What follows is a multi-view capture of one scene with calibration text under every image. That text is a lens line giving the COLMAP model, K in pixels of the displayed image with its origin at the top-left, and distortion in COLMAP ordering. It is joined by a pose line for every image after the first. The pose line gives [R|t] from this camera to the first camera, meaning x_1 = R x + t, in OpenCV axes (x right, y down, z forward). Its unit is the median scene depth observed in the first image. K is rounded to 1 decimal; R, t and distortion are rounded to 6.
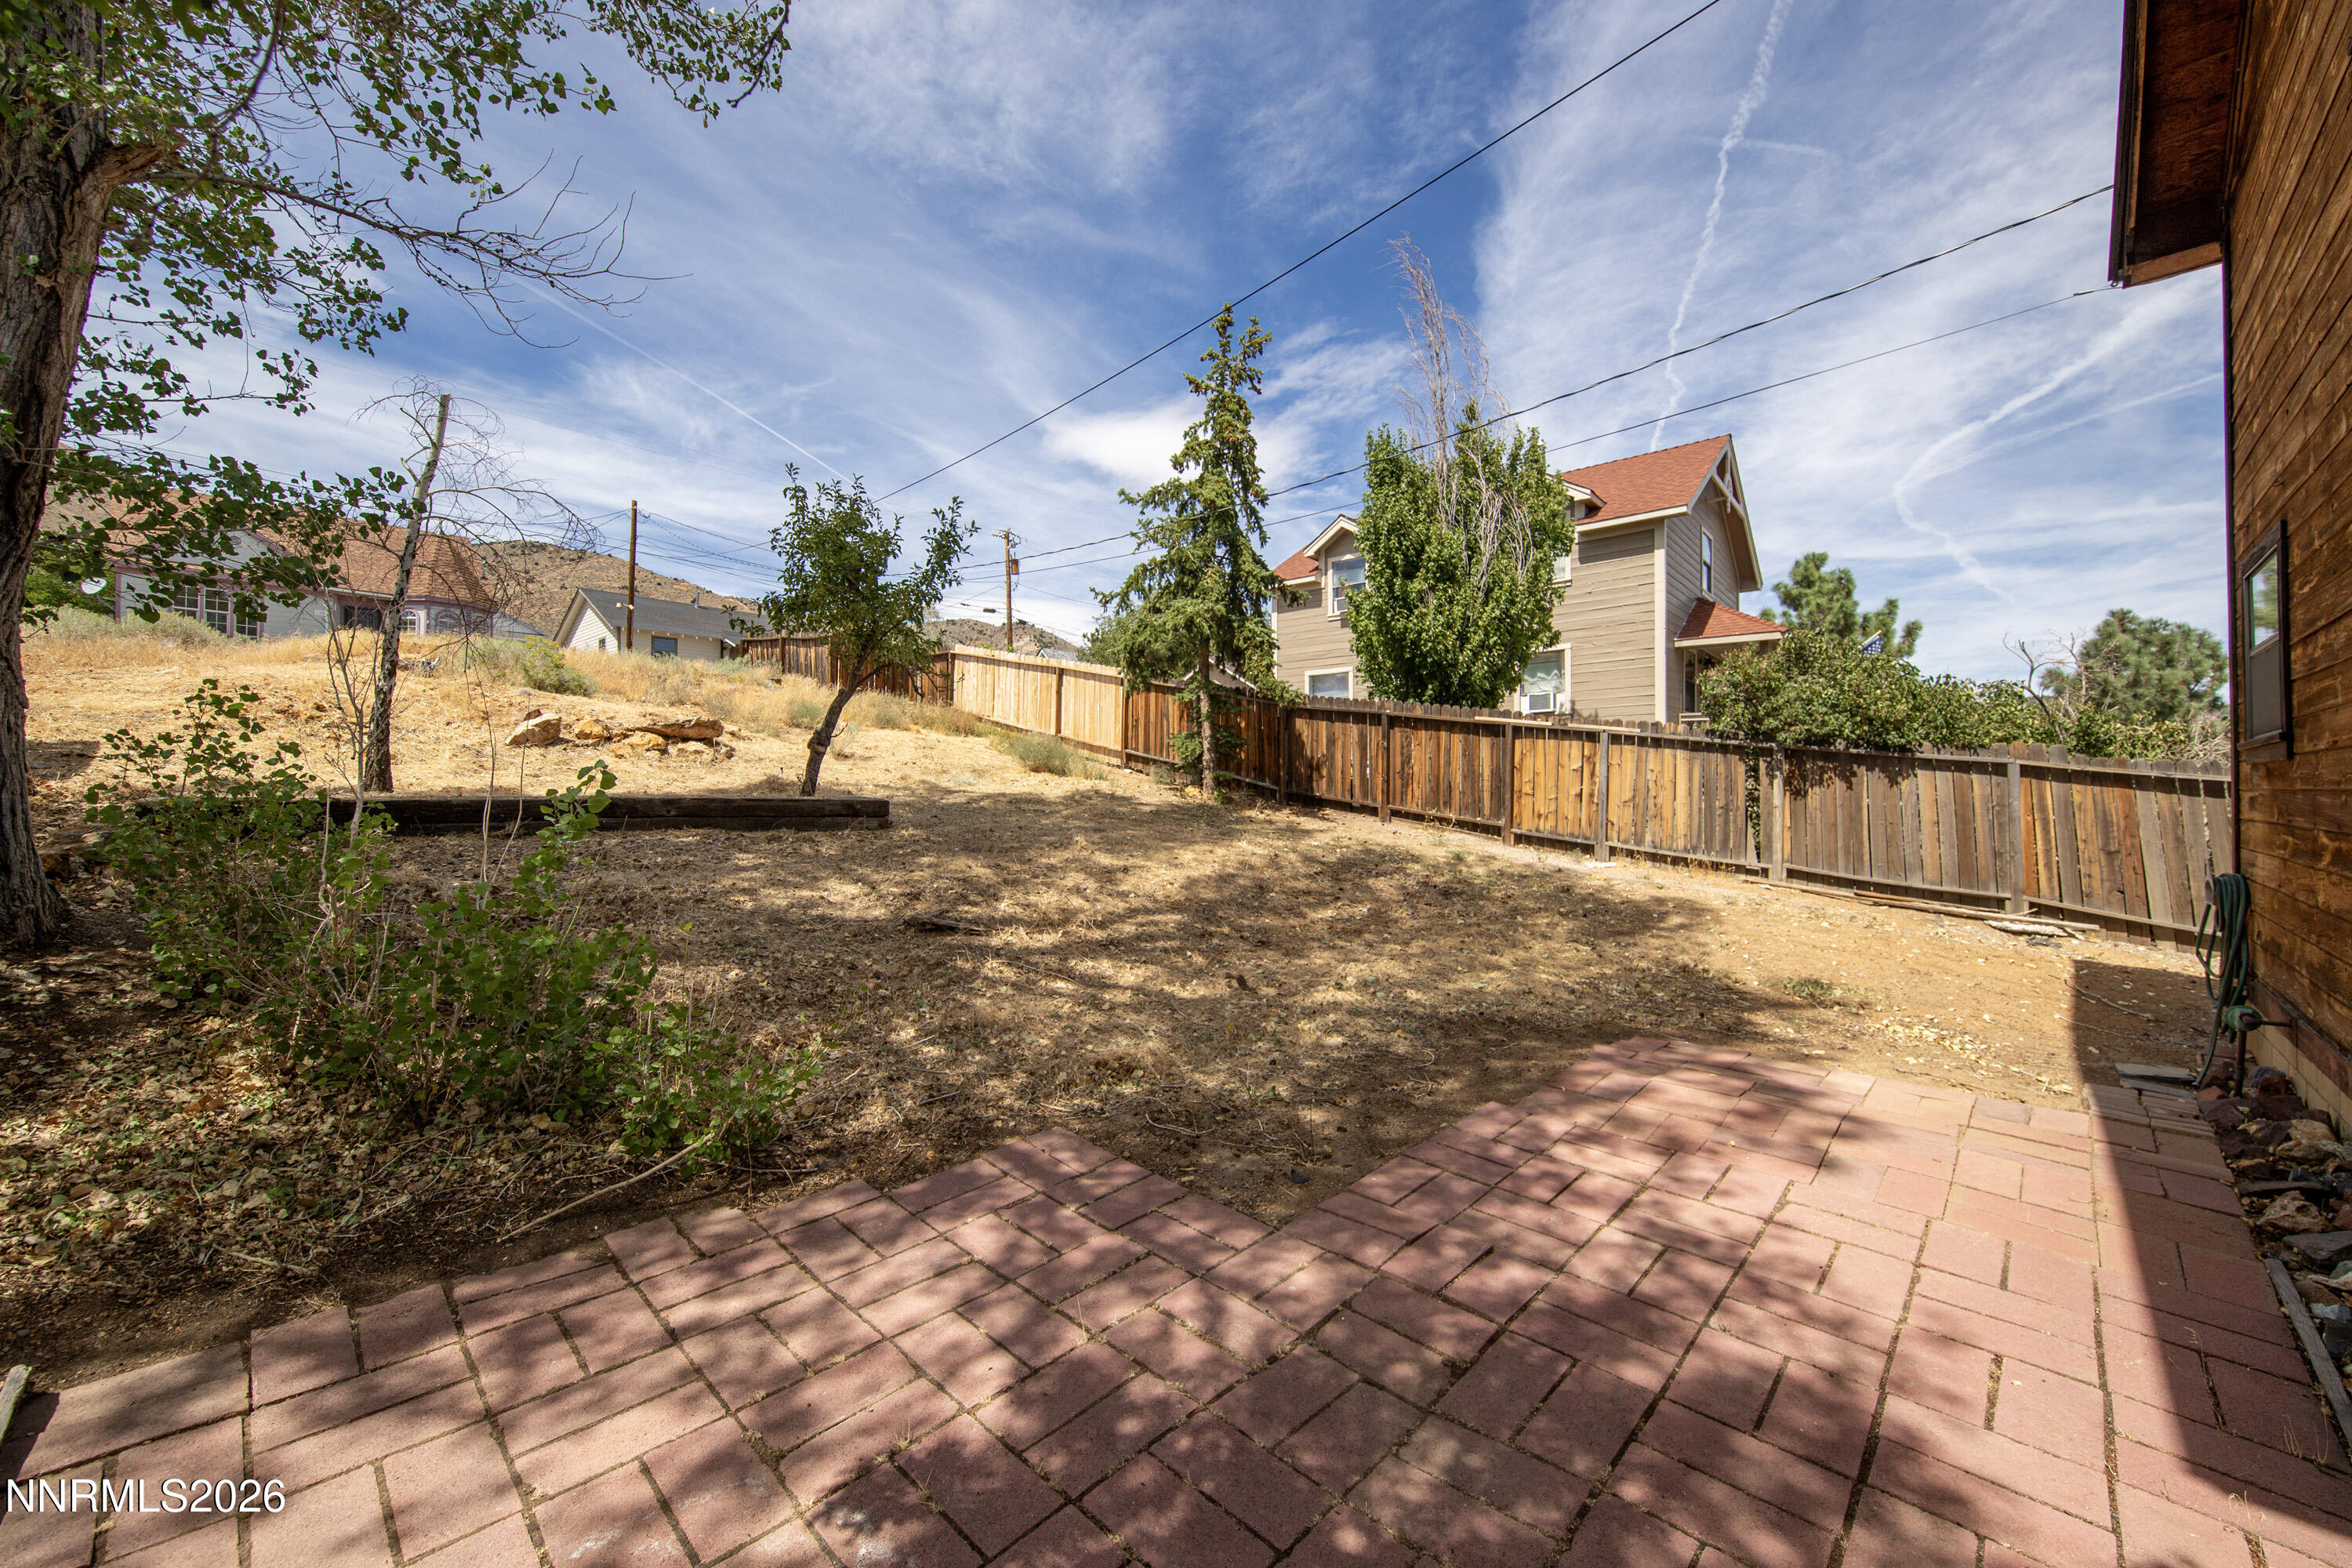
lens RADIAL K [[933.9, 0, 1179.9], [0, 933.9, 774.6], [0, 0, 1]] dist [-0.011309, -0.000154]
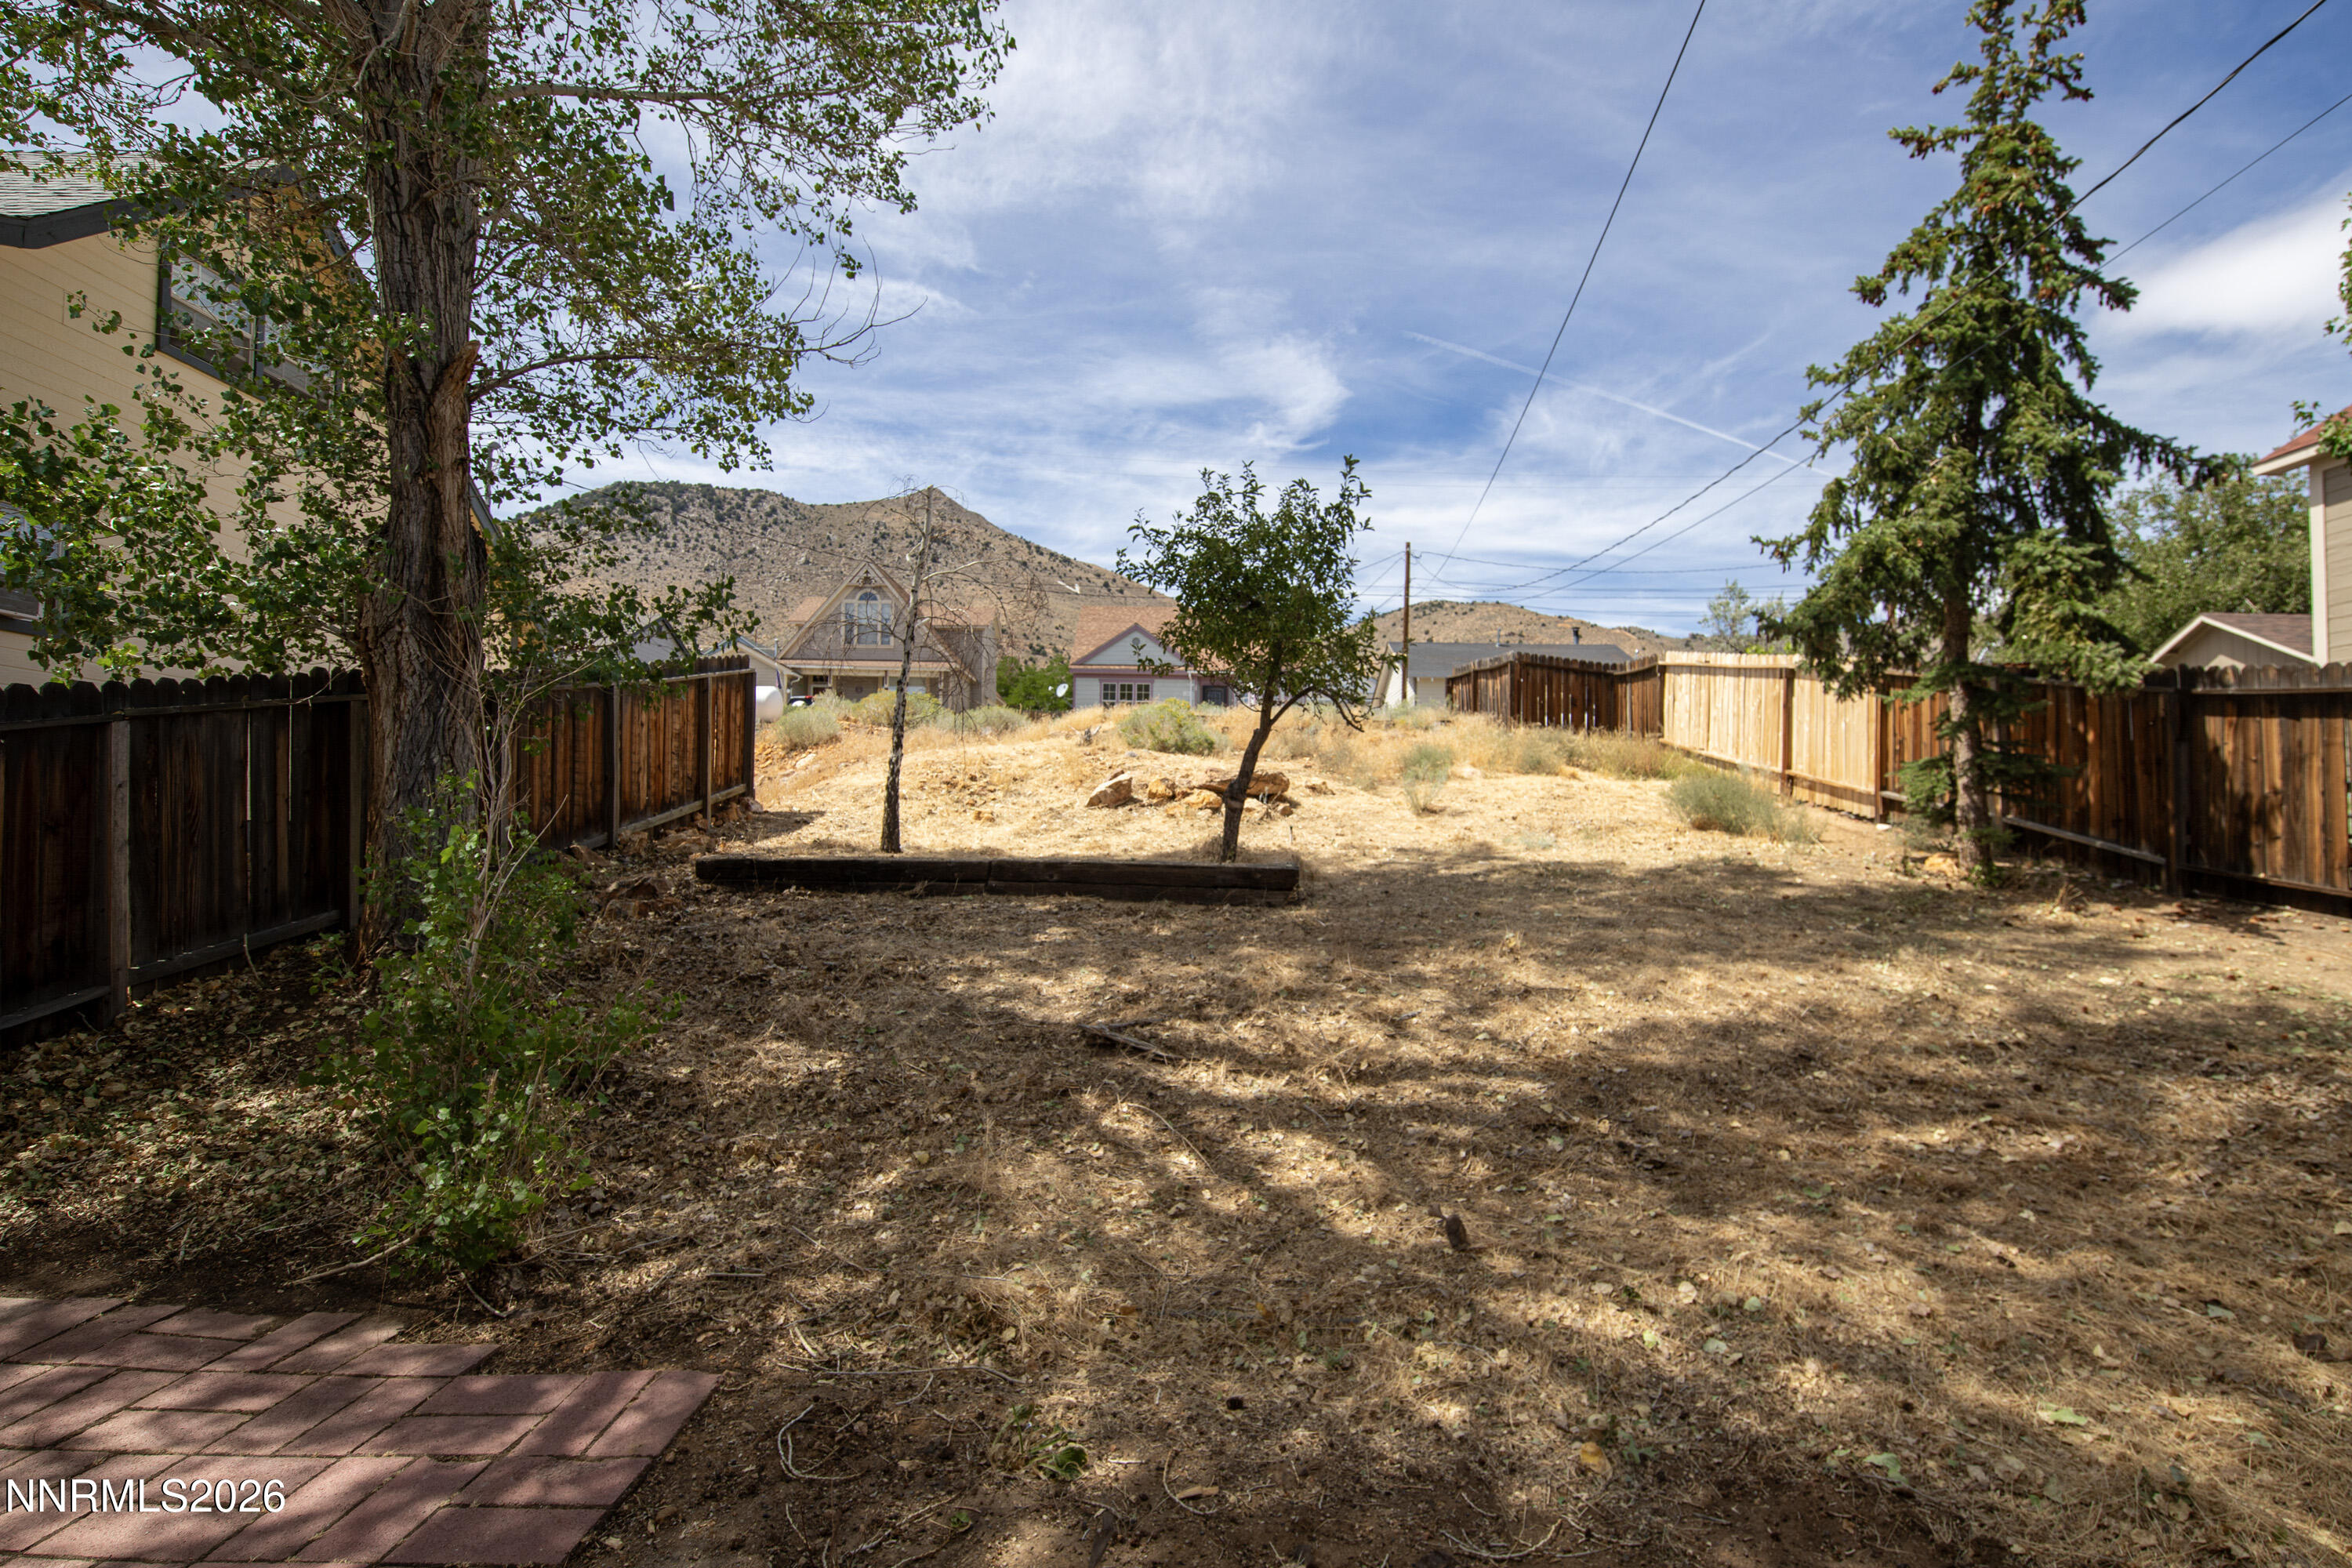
lens RADIAL K [[1104.4, 0, 1178.6], [0, 1104.4, 795.1], [0, 0, 1]] dist [0.004915, -0.001071]
pose [[0.650799, -0.028501, -0.758715, 0.220315], [0.002999, 0.999384, -0.034970, -0.001363], [0.759244, 0.020483, 0.650484, 0.232512]]
